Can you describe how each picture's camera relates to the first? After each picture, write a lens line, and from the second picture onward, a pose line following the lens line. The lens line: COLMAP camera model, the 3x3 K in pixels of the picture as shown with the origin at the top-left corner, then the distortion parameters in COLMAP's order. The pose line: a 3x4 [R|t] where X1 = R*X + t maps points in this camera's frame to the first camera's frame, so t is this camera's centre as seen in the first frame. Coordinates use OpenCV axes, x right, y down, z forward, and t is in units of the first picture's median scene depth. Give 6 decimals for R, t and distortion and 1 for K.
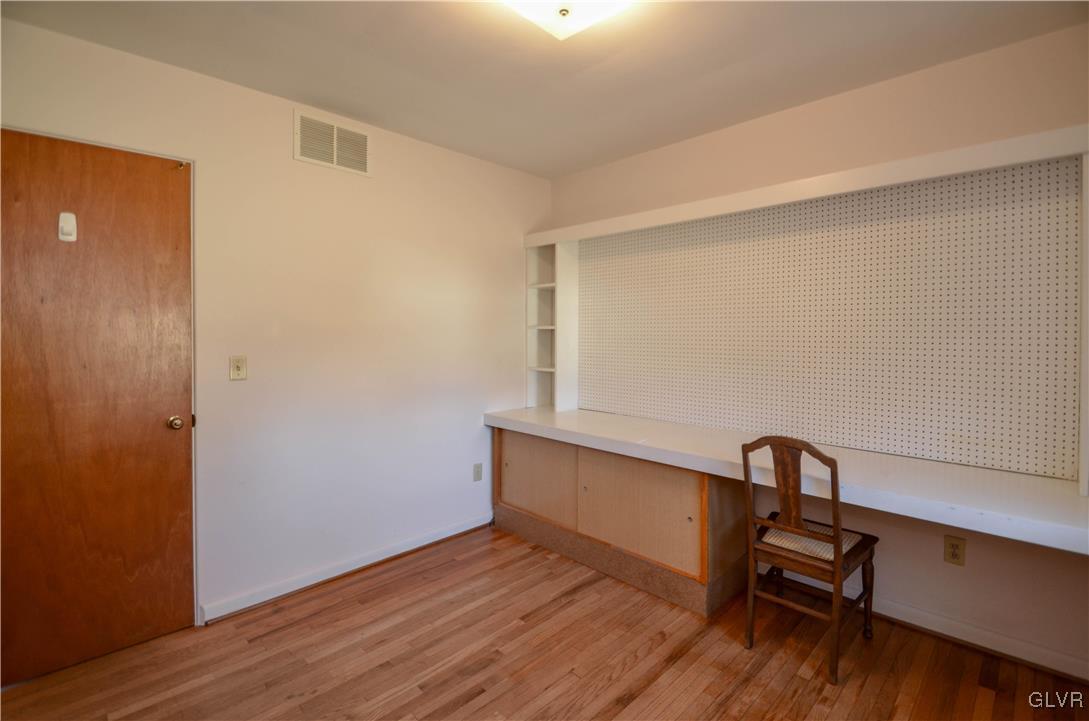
lens RADIAL K [[484.3, 0, 550.3], [0, 484.3, 340.6], [0, 0, 1]] dist [0.007161, -0.007964]
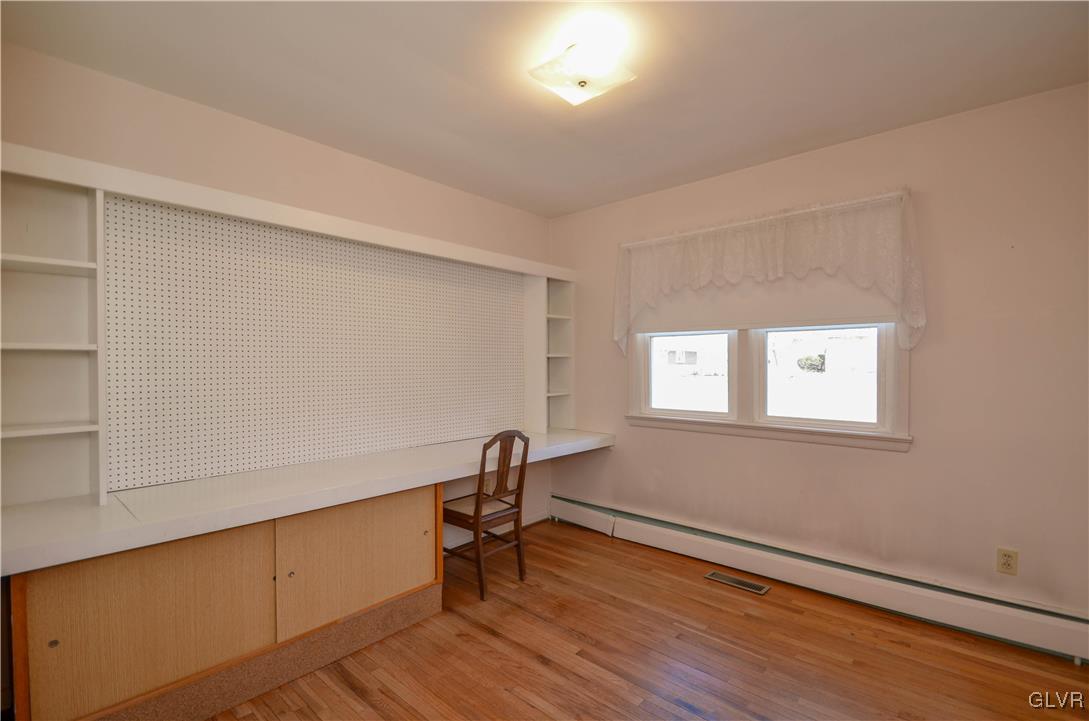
lens RADIAL K [[484.3, 0, 550.1], [0, 484.3, 361.8], [0, 0, 1]] dist [0.007161, -0.007964]
pose [[-0.049098, -0.004896, 0.998782, -0.870026], [0.010556, 0.999930, 0.005421, -0.012401], [-0.998738, 0.010809, -0.049043, 0.851396]]
